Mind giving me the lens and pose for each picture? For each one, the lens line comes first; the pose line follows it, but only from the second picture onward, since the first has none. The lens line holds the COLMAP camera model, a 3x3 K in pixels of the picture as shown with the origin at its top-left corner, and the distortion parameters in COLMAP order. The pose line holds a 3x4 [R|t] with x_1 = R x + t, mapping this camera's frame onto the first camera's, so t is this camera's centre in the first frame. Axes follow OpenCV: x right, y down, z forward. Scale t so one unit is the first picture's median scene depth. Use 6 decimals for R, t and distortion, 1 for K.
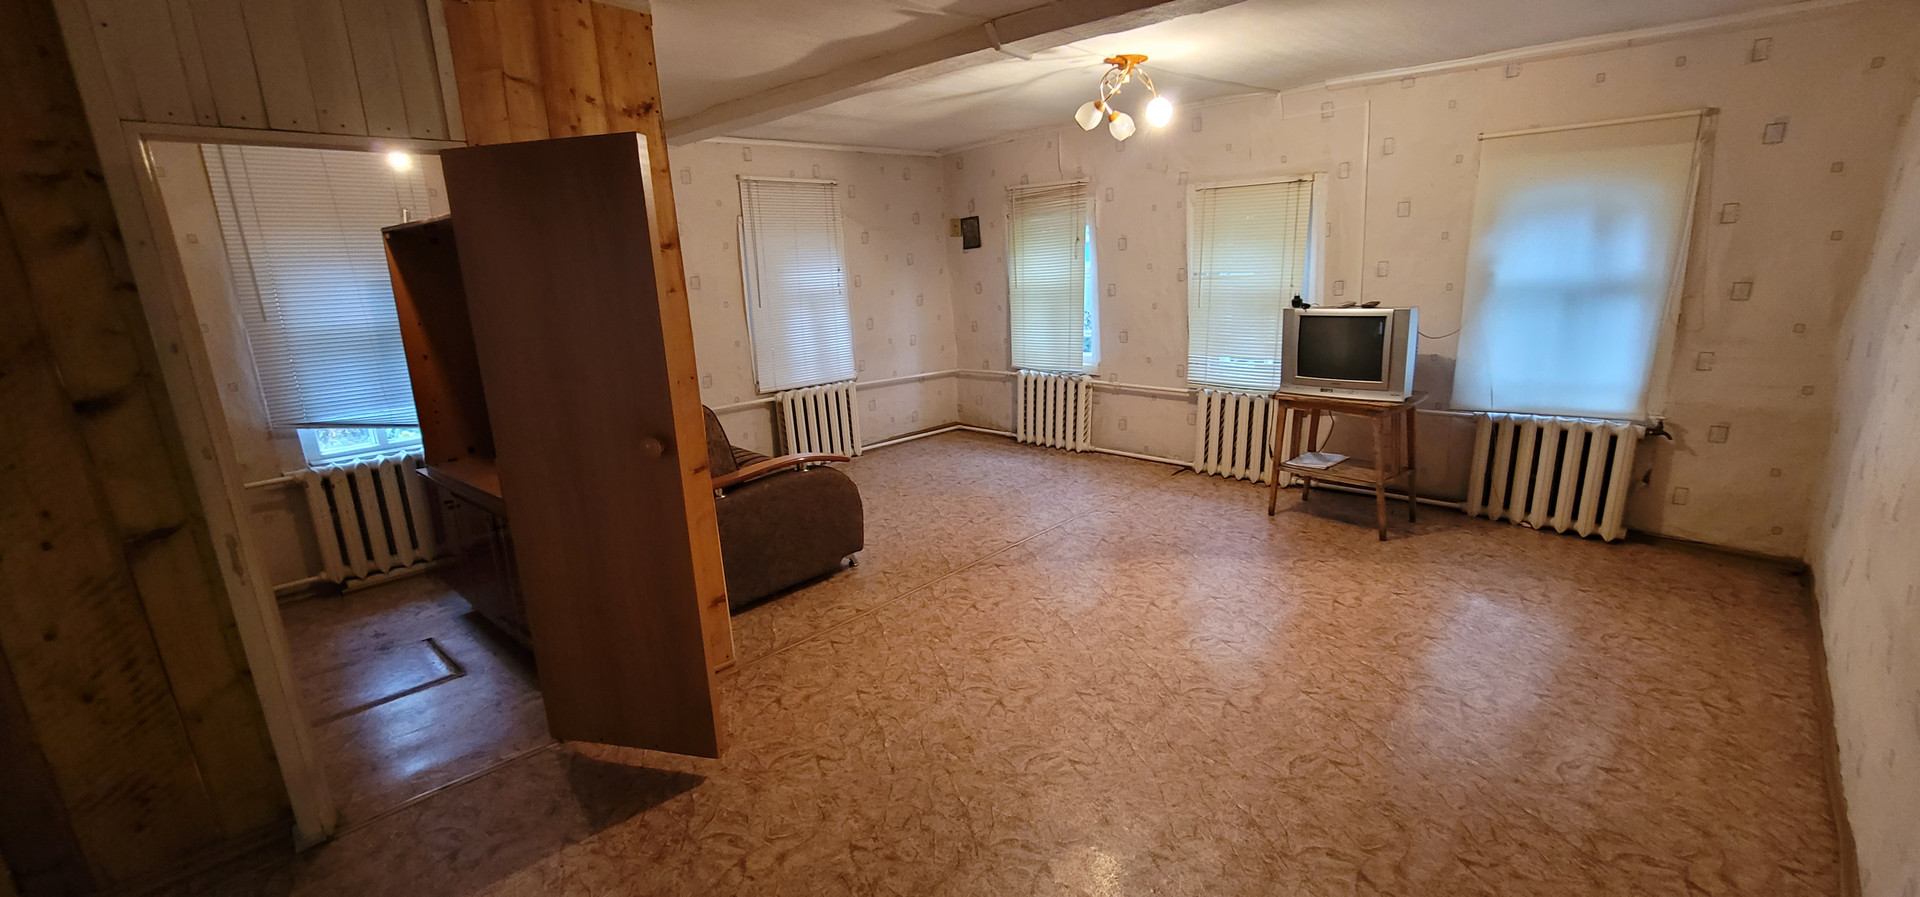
lens RADIAL K [[791.2, 0, 958.9], [0, 791.2, 460.1], [0, 0, 1]] dist [-0.002364, 0.000371]
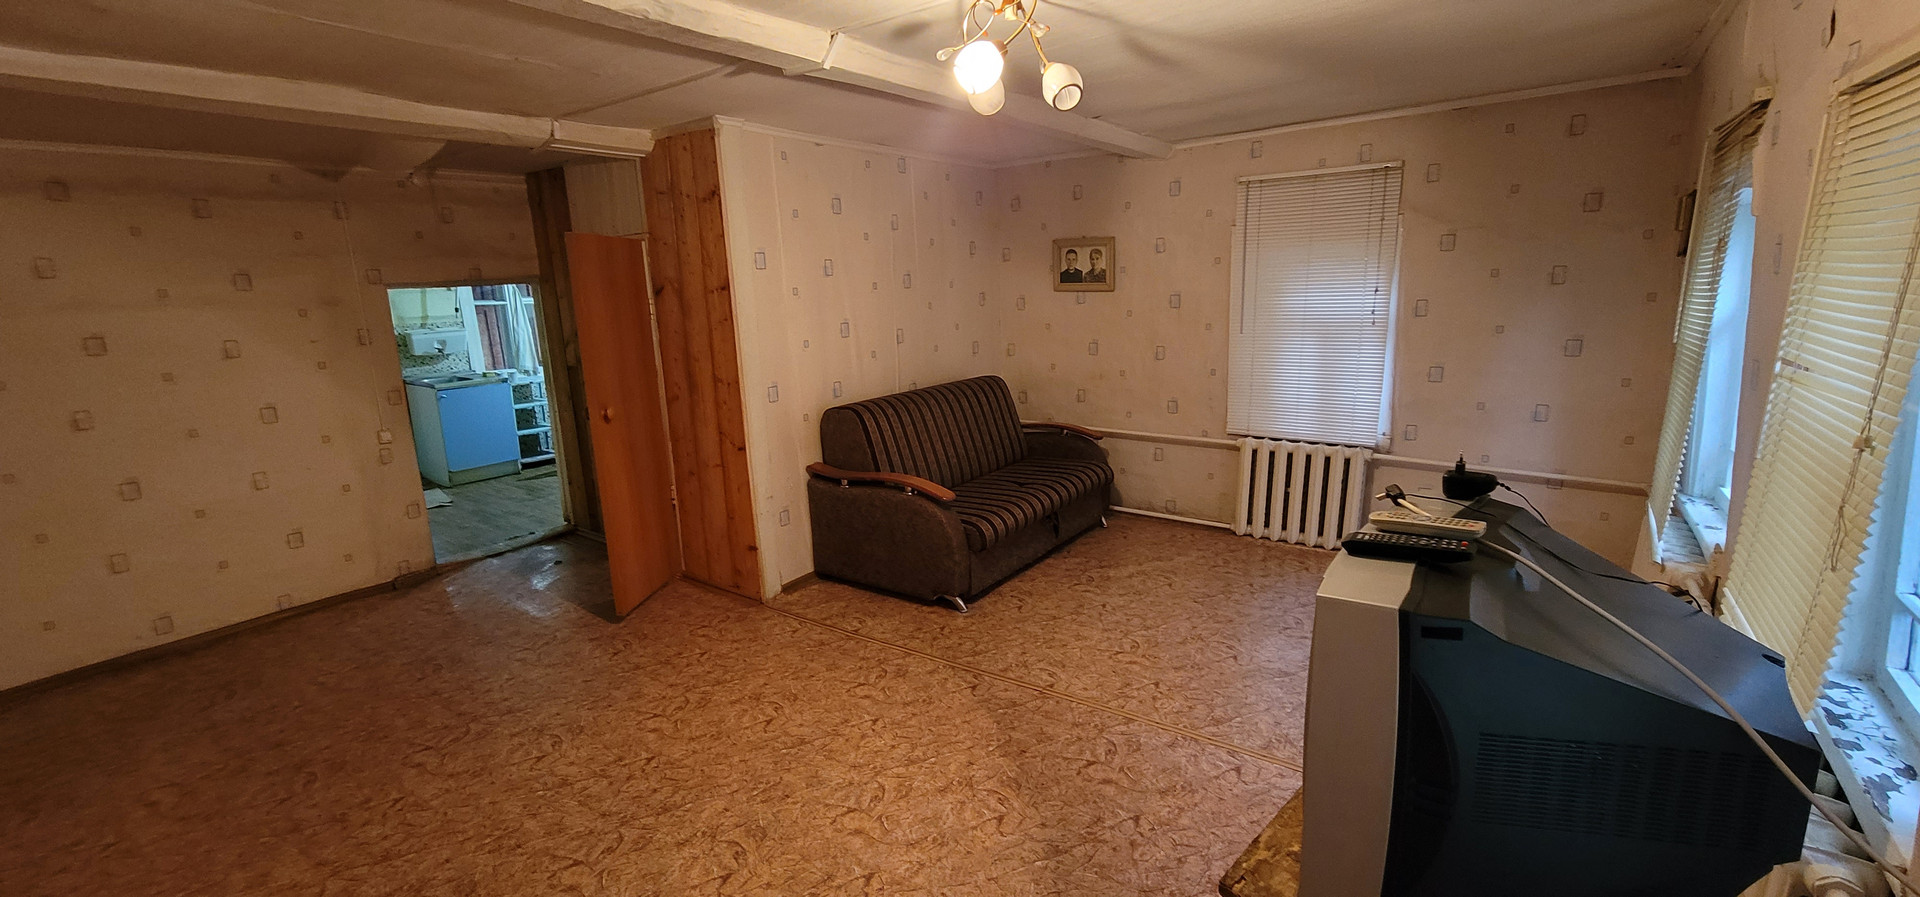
lens RADIAL K [[791.2, 0, 958.9], [0, 791.2, 460.1], [0, 0, 1]] dist [-0.002364, 0.000371]
pose [[0.136460, 0.250260, -0.958514, 0.542429], [-0.217376, 0.951548, 0.217494, -0.182077], [0.966502, 0.178678, 0.184248, 0.579483]]
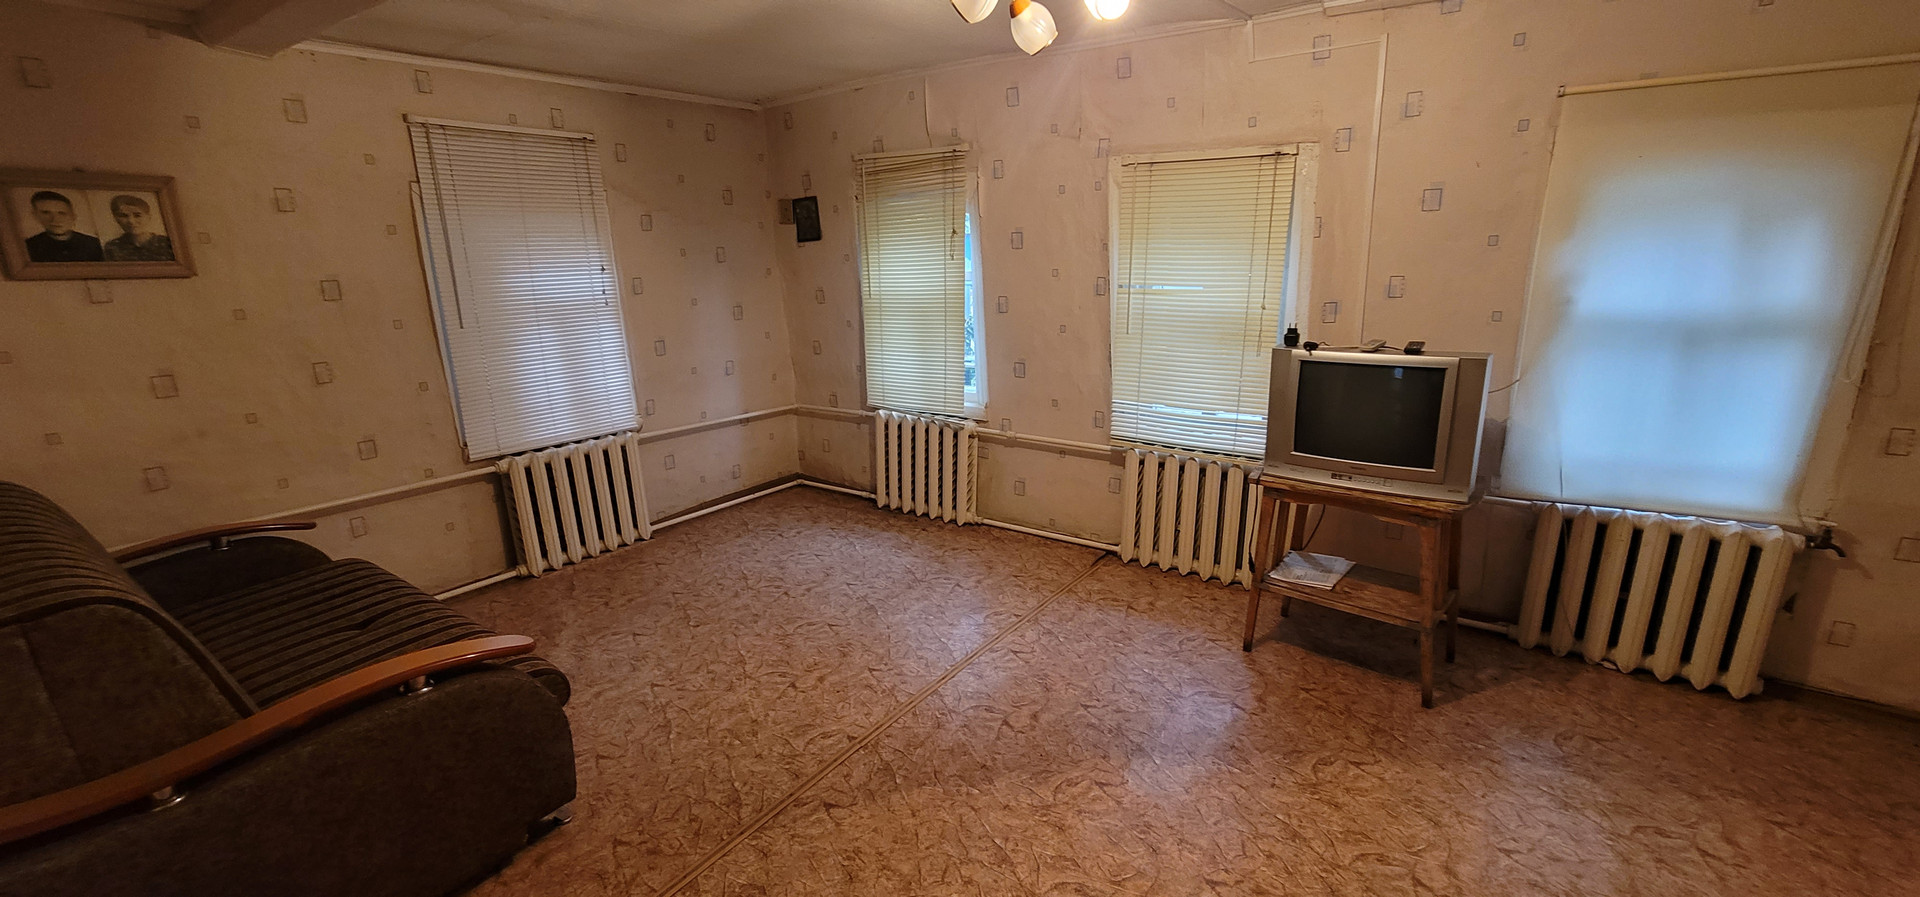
lens RADIAL K [[791.2, 0, 958.9], [0, 791.2, 460.1], [0, 0, 1]] dist [-0.002364, 0.000371]
pose [[0.987969, -0.020440, 0.153293, 0.043464], [0.018696, 0.999743, 0.012811, -0.087532], [-0.153516, -0.009791, 0.988098, 0.309484]]
